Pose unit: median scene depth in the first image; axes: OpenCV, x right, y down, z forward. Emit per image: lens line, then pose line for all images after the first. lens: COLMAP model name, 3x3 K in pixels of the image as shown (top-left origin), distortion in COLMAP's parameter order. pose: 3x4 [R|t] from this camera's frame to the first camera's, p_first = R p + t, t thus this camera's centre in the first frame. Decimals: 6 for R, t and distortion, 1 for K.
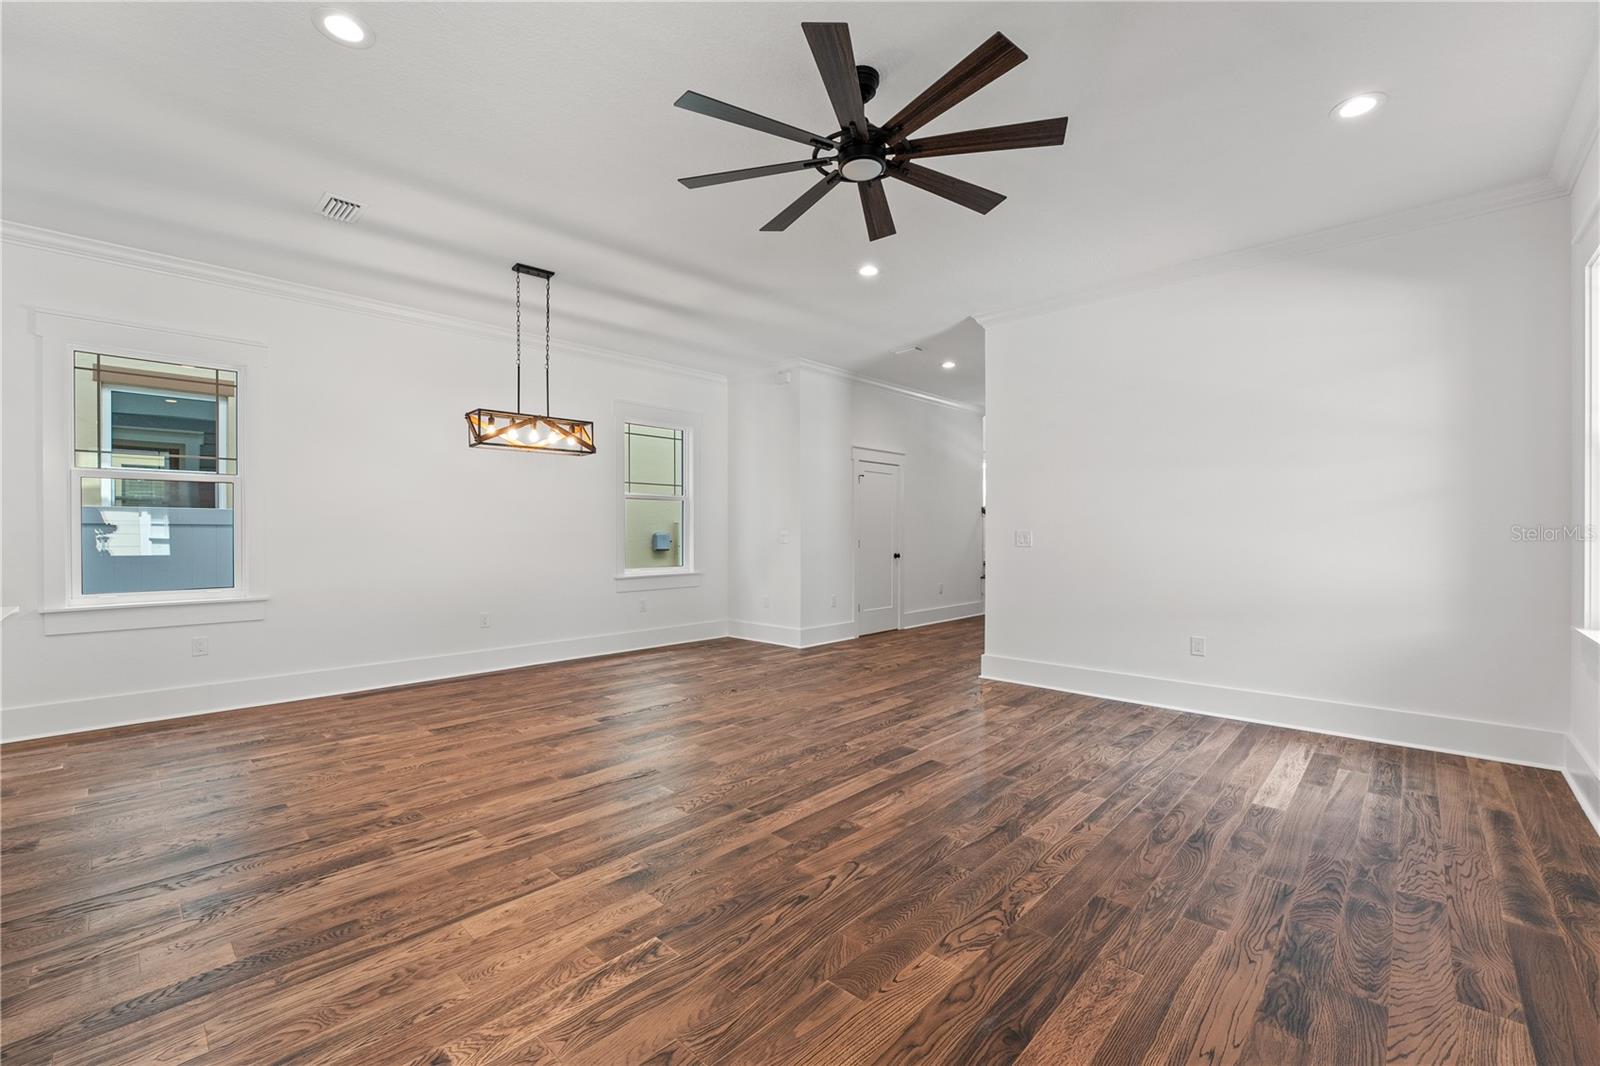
lens RADIAL K [[639.2, 0, 800.0], [0, 639.2, 533.0], [0, 0, 1]] dist [-0.015629, 0.000216]
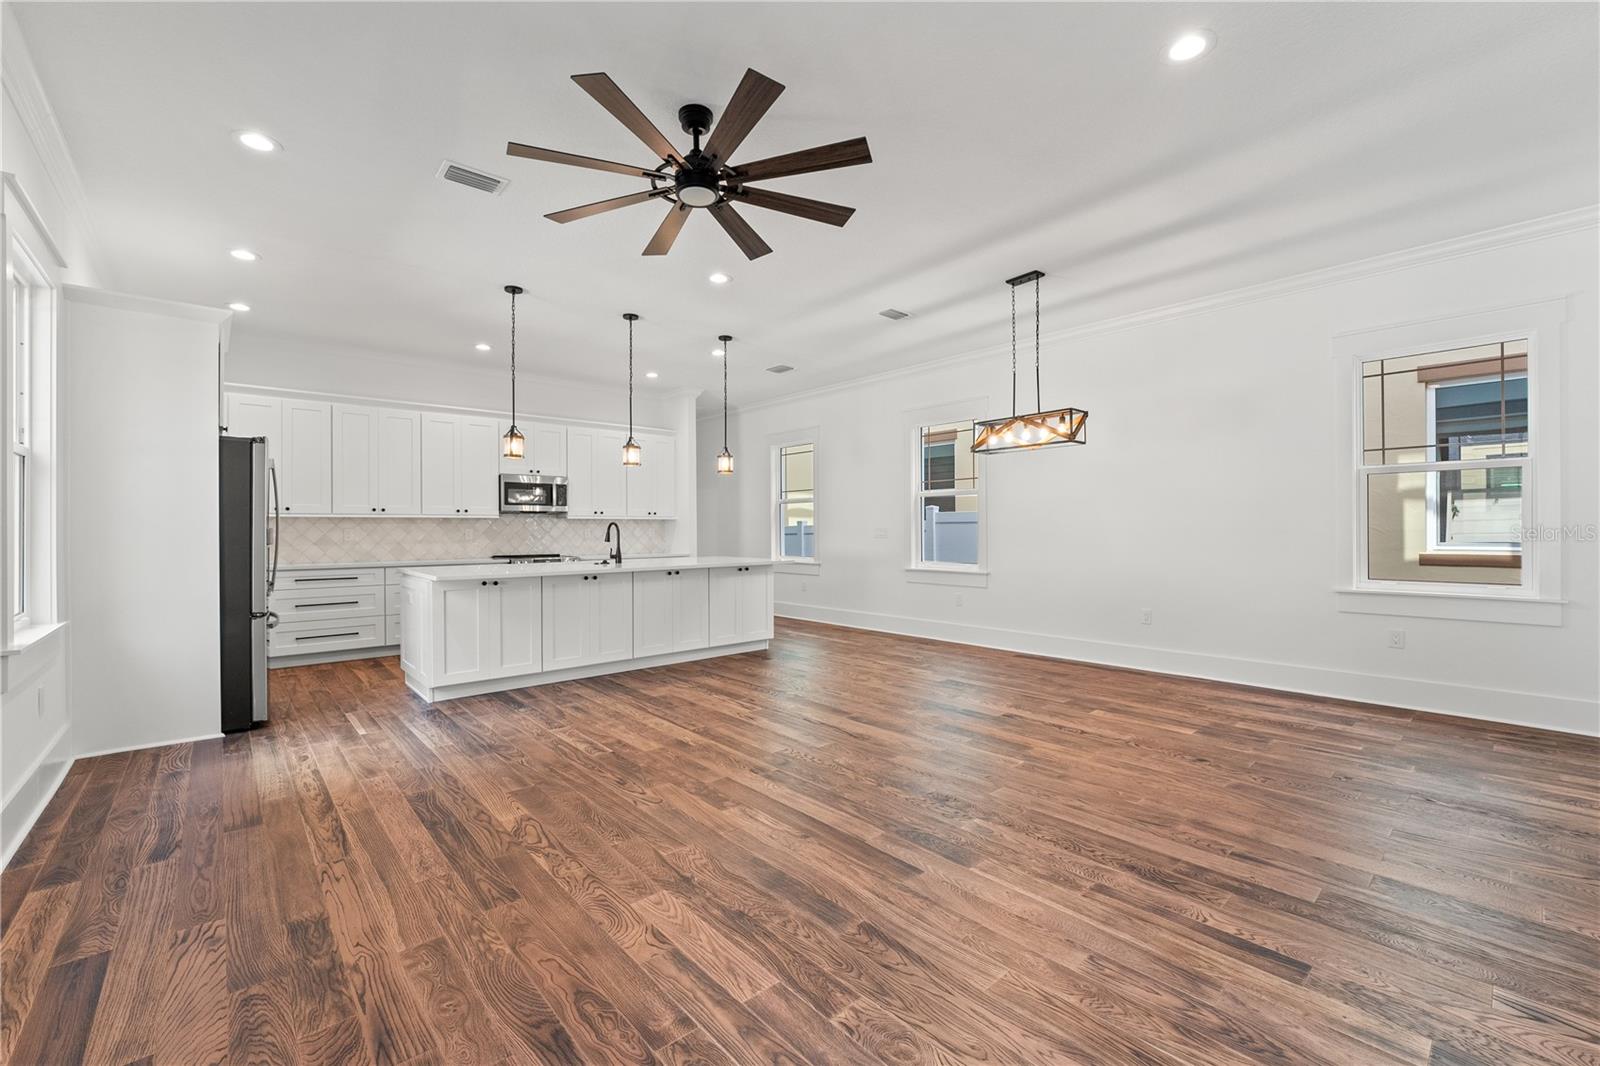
lens RADIAL K [[639.2, 0, 800.0], [0, 639.2, 533.0], [0, 0, 1]] dist [-0.015629, 0.000216]
pose [[-0.054189, 0.008254, -0.998497, 1.150512], [0.005290, 0.999954, 0.007979, -0.001498], [0.998517, -0.004850, -0.054230, 1.203467]]
